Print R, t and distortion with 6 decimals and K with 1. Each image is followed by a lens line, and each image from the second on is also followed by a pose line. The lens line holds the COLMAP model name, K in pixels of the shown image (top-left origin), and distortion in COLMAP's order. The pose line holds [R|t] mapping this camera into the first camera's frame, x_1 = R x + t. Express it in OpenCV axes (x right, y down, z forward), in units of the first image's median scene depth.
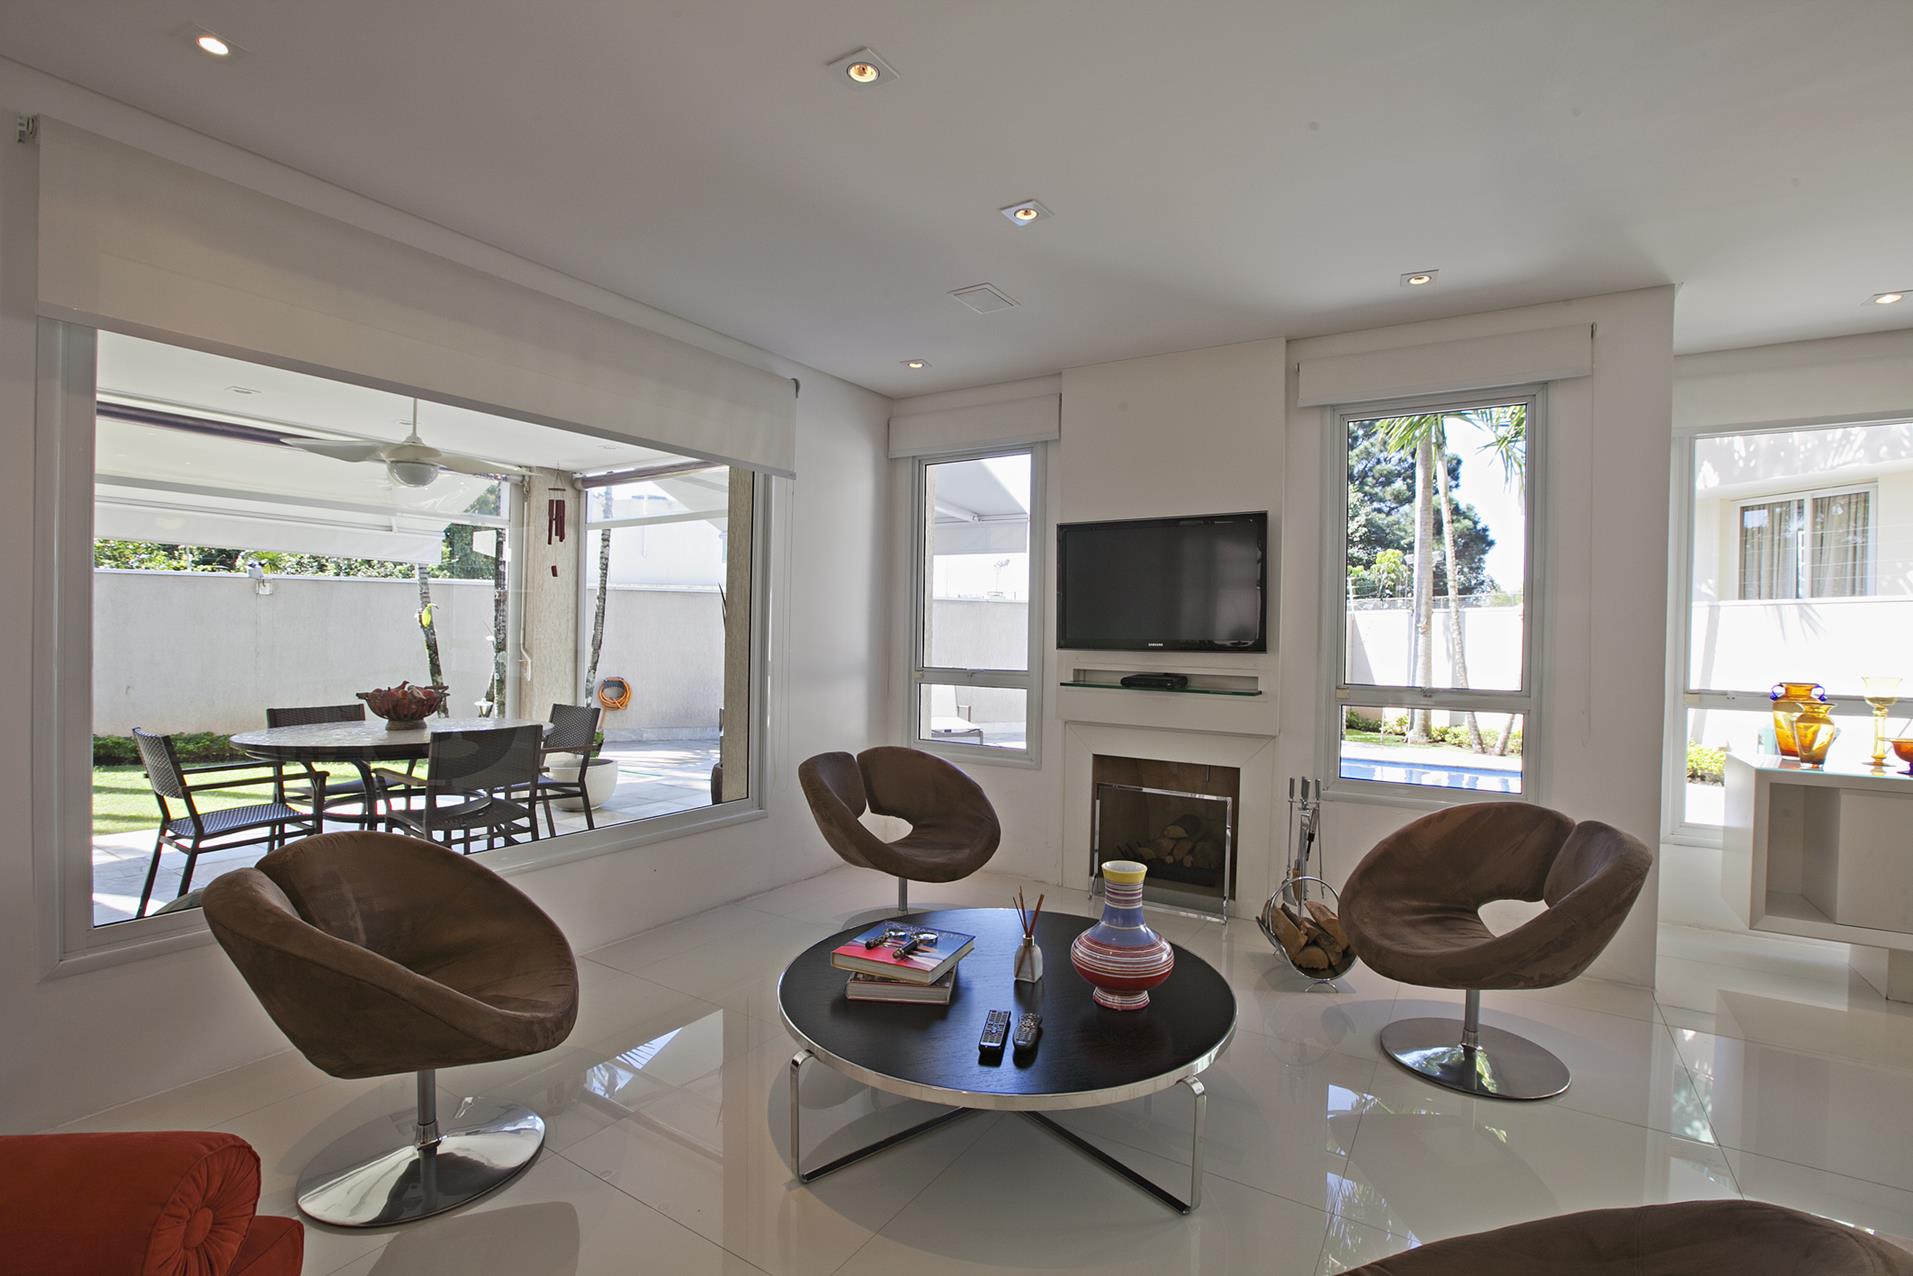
lens RADIAL K [[868.2, 0, 965.0], [0, 868.2, 636.7], [0, 0, 1]] dist [-0.018982, -0.000158]
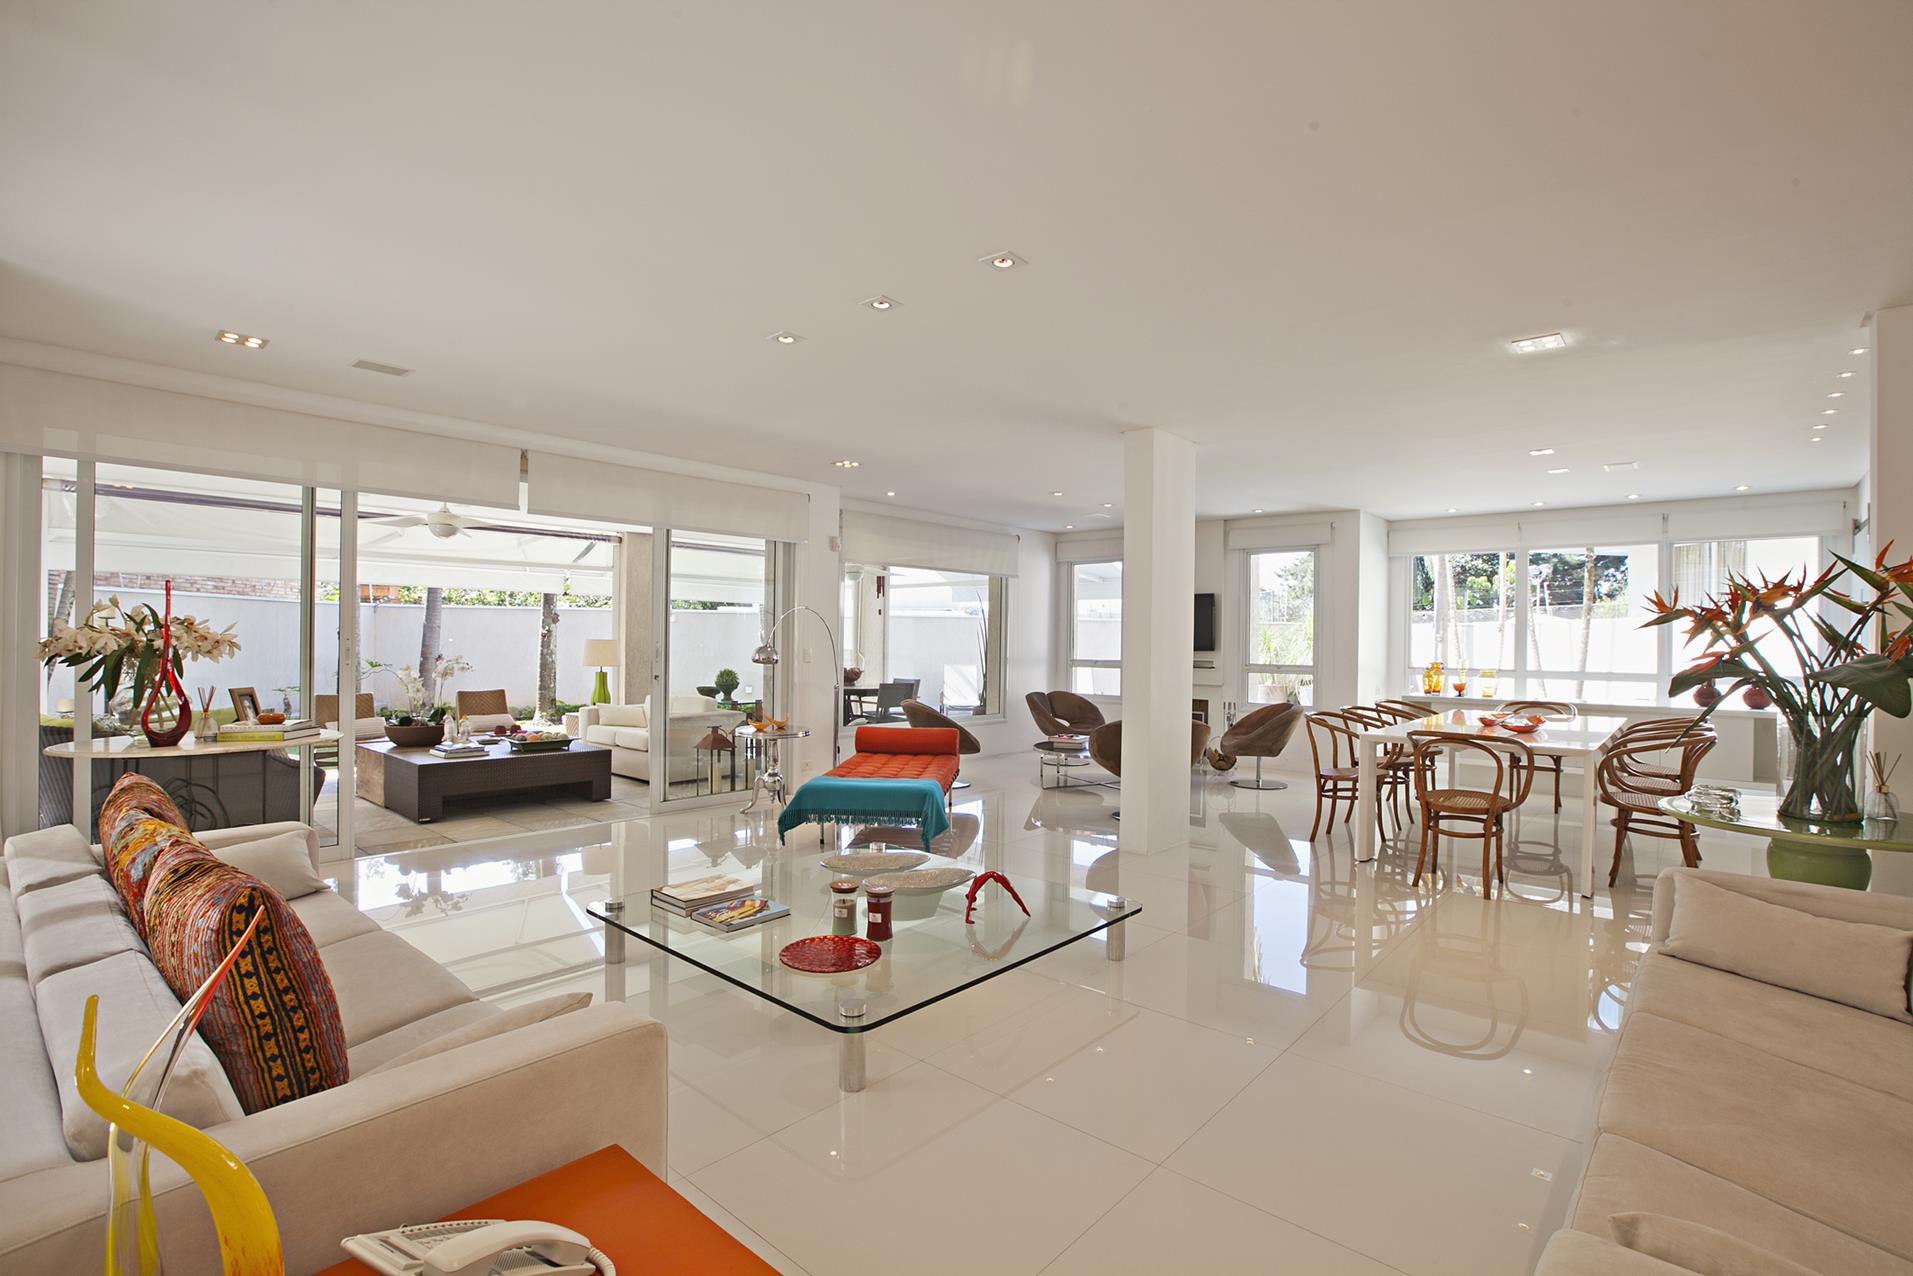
lens RADIAL K [[868.2, 0, 963.4], [0, 868.2, 640.2], [0, 0, 1]] dist [-0.018982, -0.000158]
pose [[0.984492, -0.004524, -0.175374, 0.065659], [0.002763, 0.999943, -0.010286, 0.010247], [0.175410, 0.009642, 0.984448, -1.239435]]
